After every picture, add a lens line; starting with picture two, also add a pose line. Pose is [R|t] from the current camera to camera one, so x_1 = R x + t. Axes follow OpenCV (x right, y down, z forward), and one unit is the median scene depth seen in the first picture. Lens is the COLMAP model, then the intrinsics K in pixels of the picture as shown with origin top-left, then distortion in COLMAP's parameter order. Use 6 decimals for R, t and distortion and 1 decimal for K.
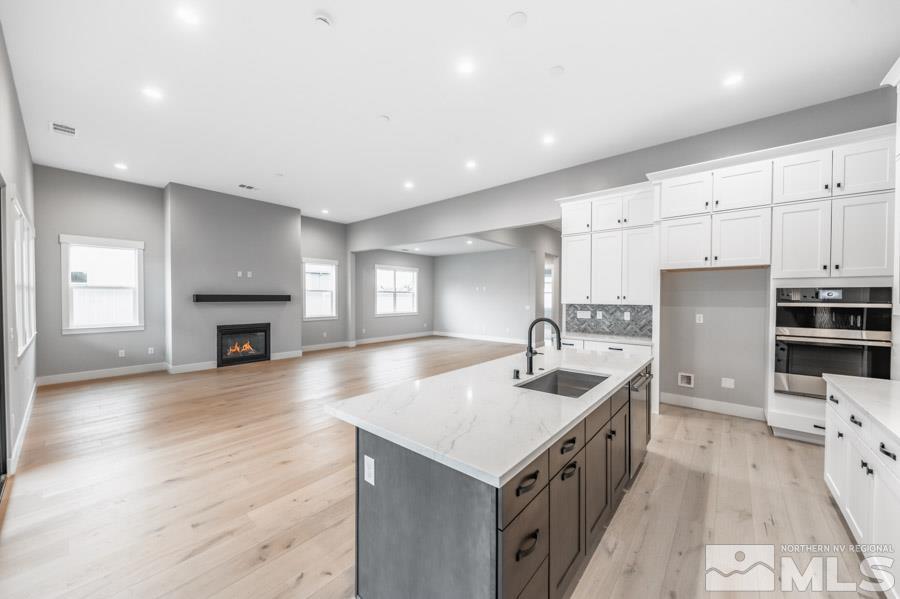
lens RADIAL K [[328.7, 0, 449.7], [0, 328.7, 301.8], [0, 0, 1]] dist [0.012486, -0.004569]
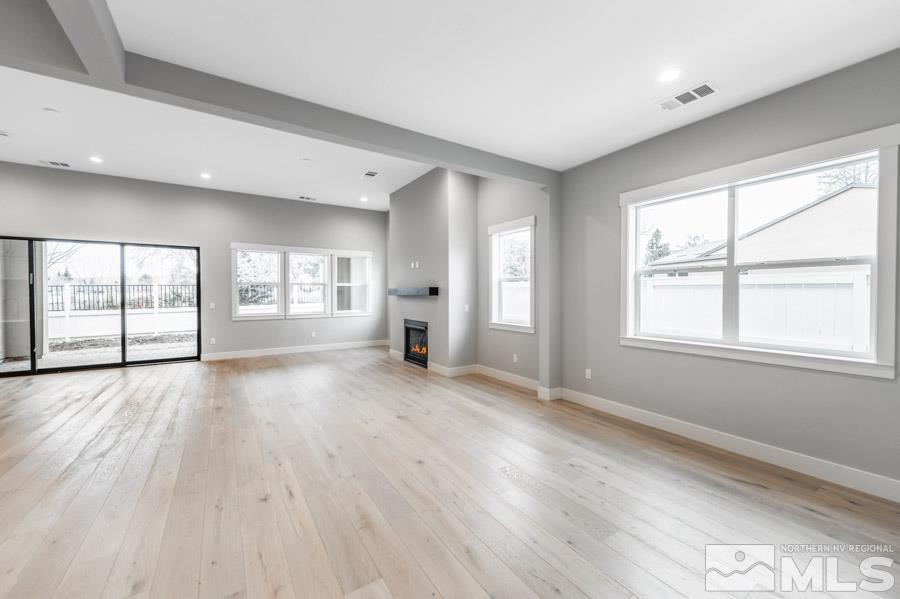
lens RADIAL K [[350.3, 0, 449.0], [0, 350.3, 299.2], [0, 0, 1]] dist [0.005572, -0.000493]
pose [[-0.284312, 0.012039, -0.958656, 0.298828], [-0.014706, 0.999749, 0.016917, -0.008900], [0.958619, 0.018907, -0.284064, 1.508580]]
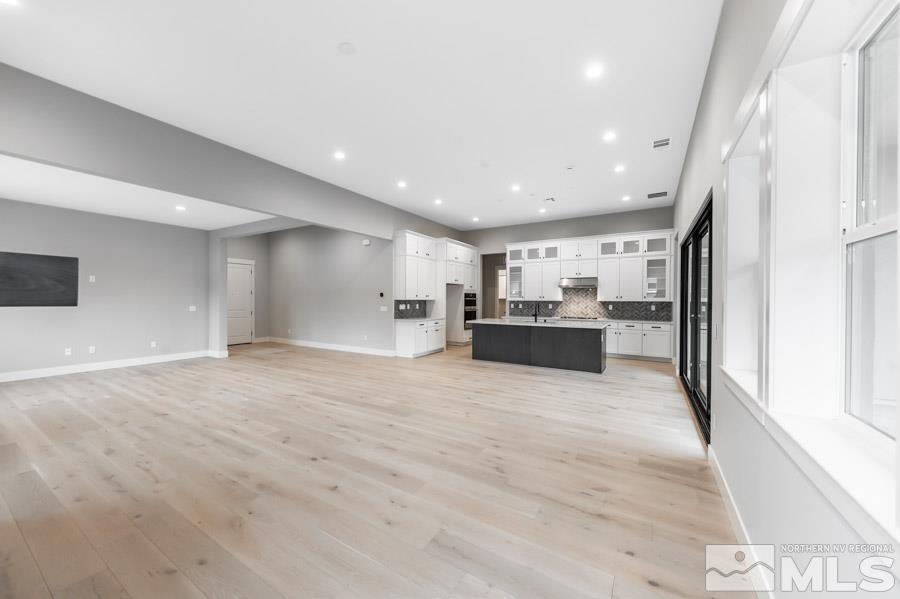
lens RADIAL K [[328.7, 0, 450.3], [0, 328.7, 298.5], [0, 0, 1]] dist [0.012486, -0.004569]
pose [[-0.161677, -0.000933, 0.986843, -0.941952], [0.010940, 0.999936, 0.002738, -0.001342], [-0.986783, 0.011239, -0.161656, 0.836623]]
